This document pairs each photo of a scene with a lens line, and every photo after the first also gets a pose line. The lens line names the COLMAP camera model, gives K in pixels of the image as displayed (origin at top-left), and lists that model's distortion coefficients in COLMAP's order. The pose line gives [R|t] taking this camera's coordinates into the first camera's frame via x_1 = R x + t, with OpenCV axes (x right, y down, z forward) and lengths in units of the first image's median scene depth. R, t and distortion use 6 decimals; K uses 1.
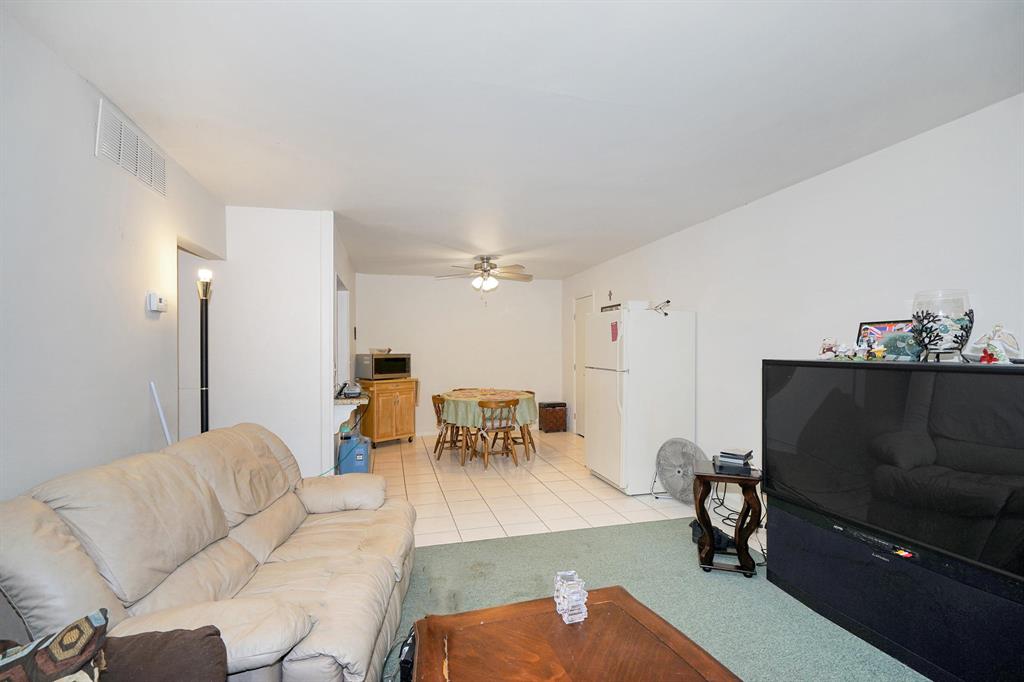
lens RADIAL K [[470.2, 0, 511.4], [0, 470.2, 346.1], [0, 0, 1]] dist [-0.003235, 0.001132]
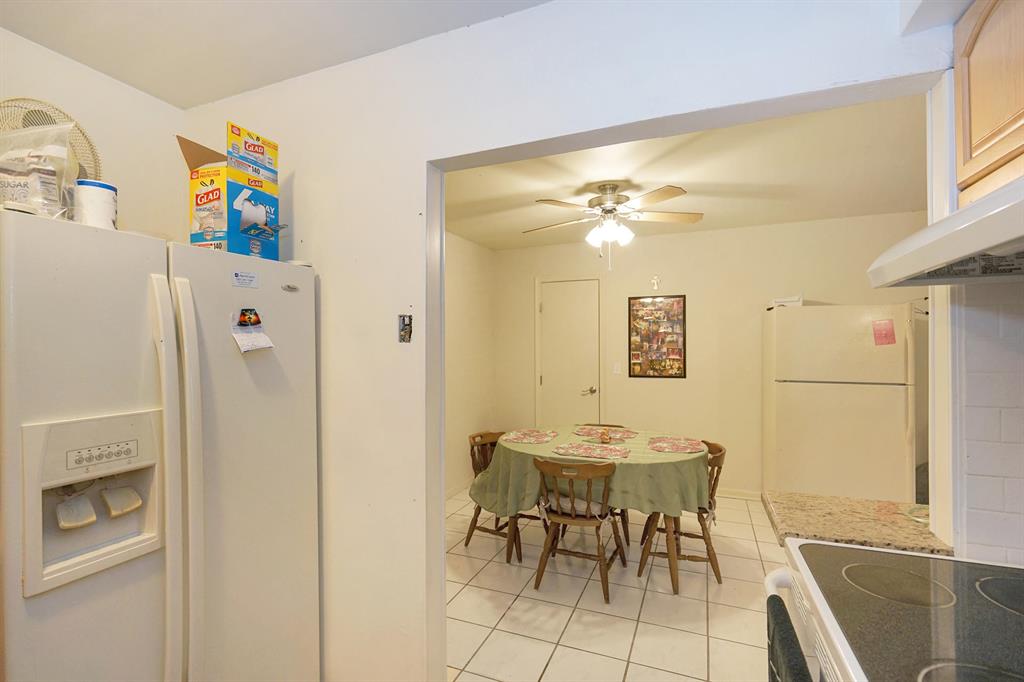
lens RADIAL K [[470.2, 0, 511.4], [0, 470.2, 346.1], [0, 0, 1]] dist [-0.003235, 0.001132]
pose [[0.612075, 0.000794, 0.790799, -0.584955], [-0.002863, 0.999995, 0.001213, -0.006593], [-0.790795, -0.003007, 0.612074, 0.810476]]
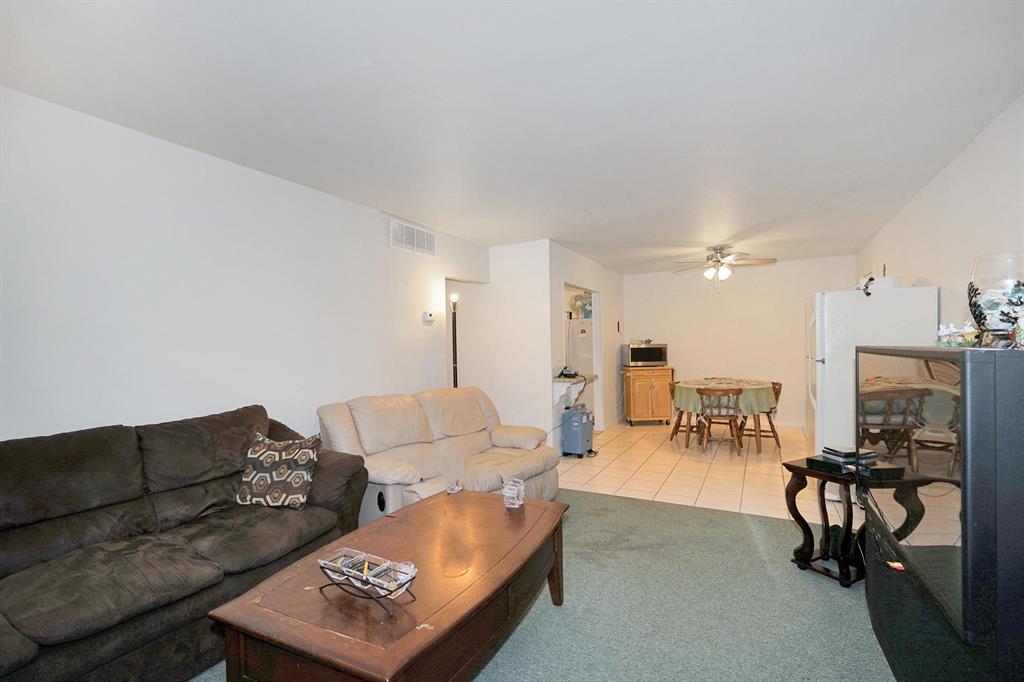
lens RADIAL K [[470.2, 0, 511.4], [0, 470.2, 346.1], [0, 0, 1]] dist [-0.003235, 0.001132]
pose [[0.725618, -0.005875, -0.688073, 0.335395], [0.018577, 0.999766, 0.011055, 0.003510], [0.687847, -0.020804, 0.725558, -0.044326]]
